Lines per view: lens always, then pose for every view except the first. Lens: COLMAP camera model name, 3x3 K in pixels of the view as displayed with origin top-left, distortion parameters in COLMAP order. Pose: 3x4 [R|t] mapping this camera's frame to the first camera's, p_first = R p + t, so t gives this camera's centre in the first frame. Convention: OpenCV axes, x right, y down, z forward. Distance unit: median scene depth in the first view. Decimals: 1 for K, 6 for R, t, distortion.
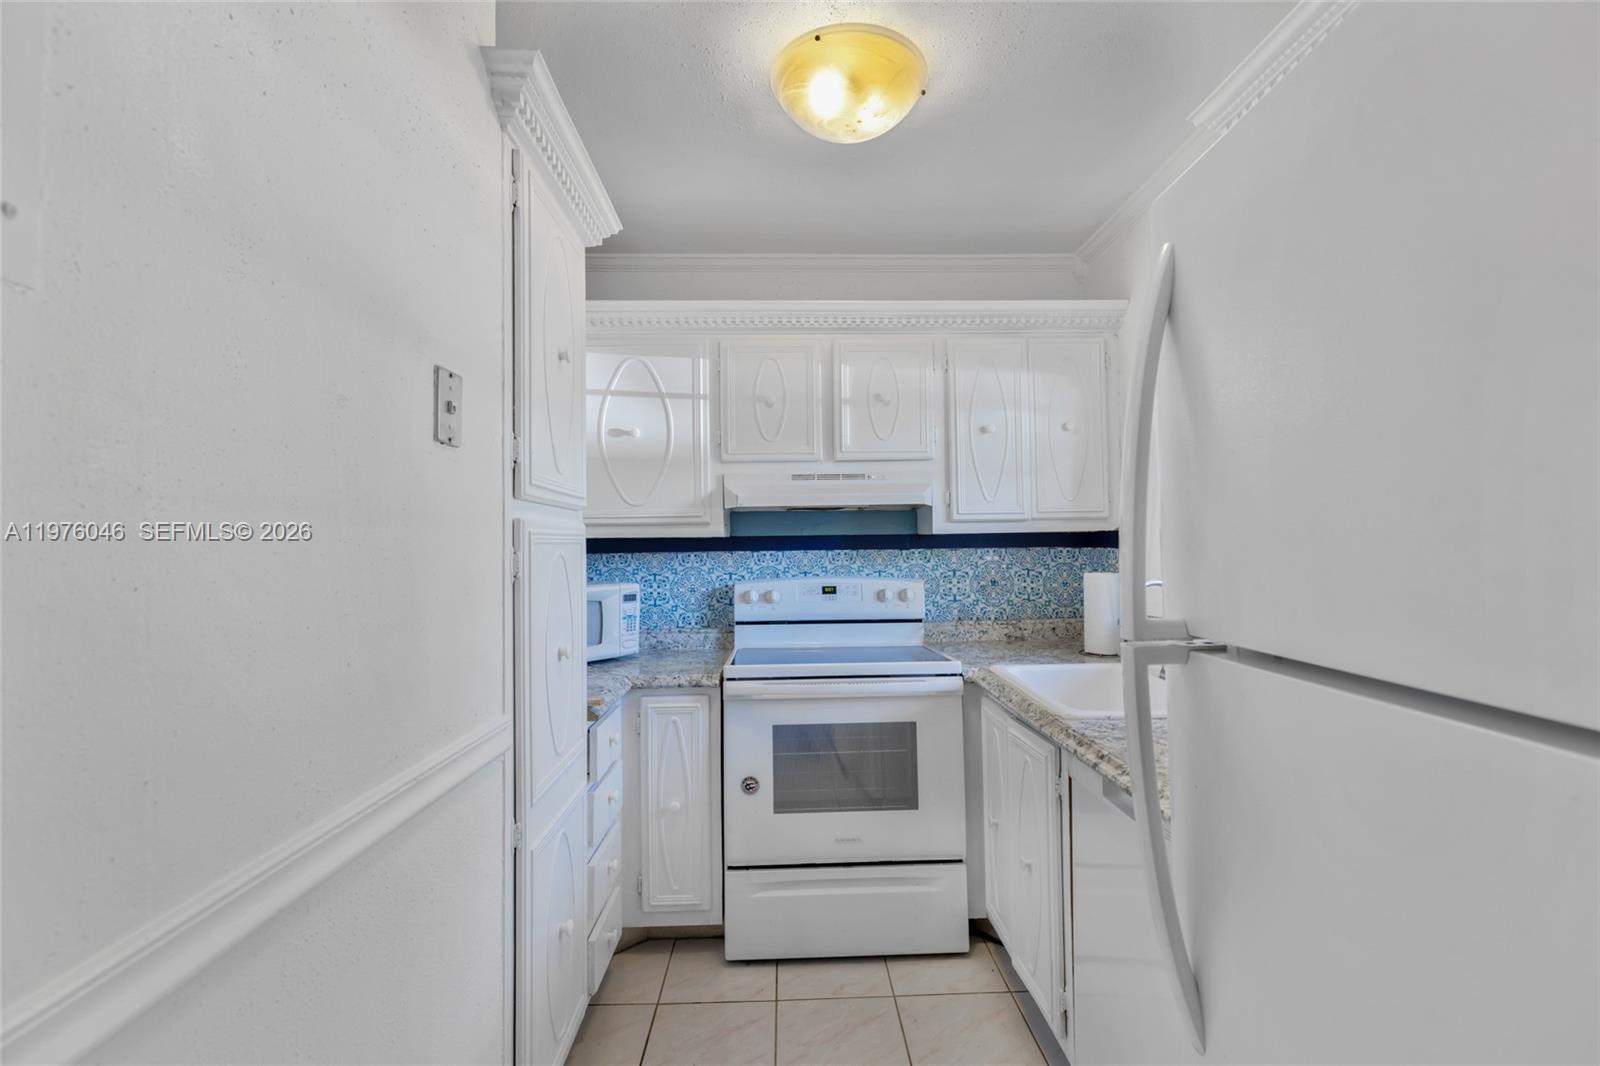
lens RADIAL K [[728.3, 0, 801.7], [0, 728.3, 536.0], [0, 0, 1]] dist [0.001655, 0.000758]
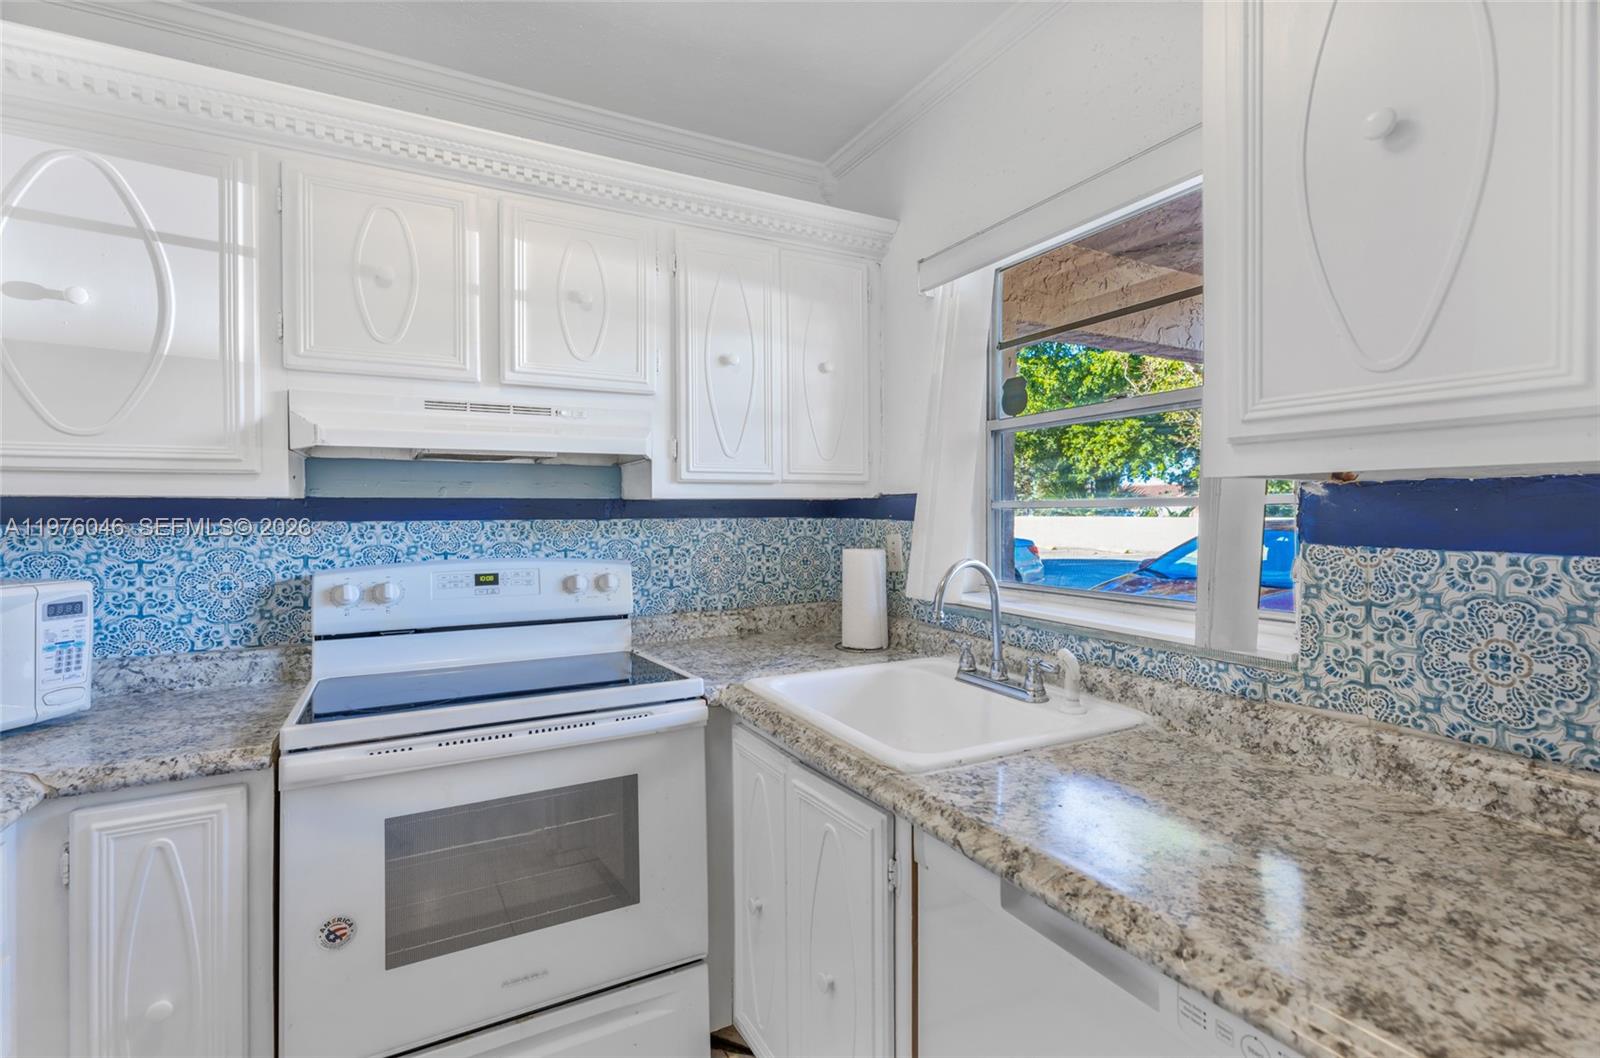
lens RADIAL K [[641.4, 0, 801.4], [0, 641.4, 514.2], [0, 0, 1]] dist [0.002058, 0.000370]
pose [[0.860300, 0.007787, 0.509728, -0.016082], [-0.013241, 0.999887, 0.007072, 0.006329], [-0.509616, -0.012834, 0.860306, 0.365569]]
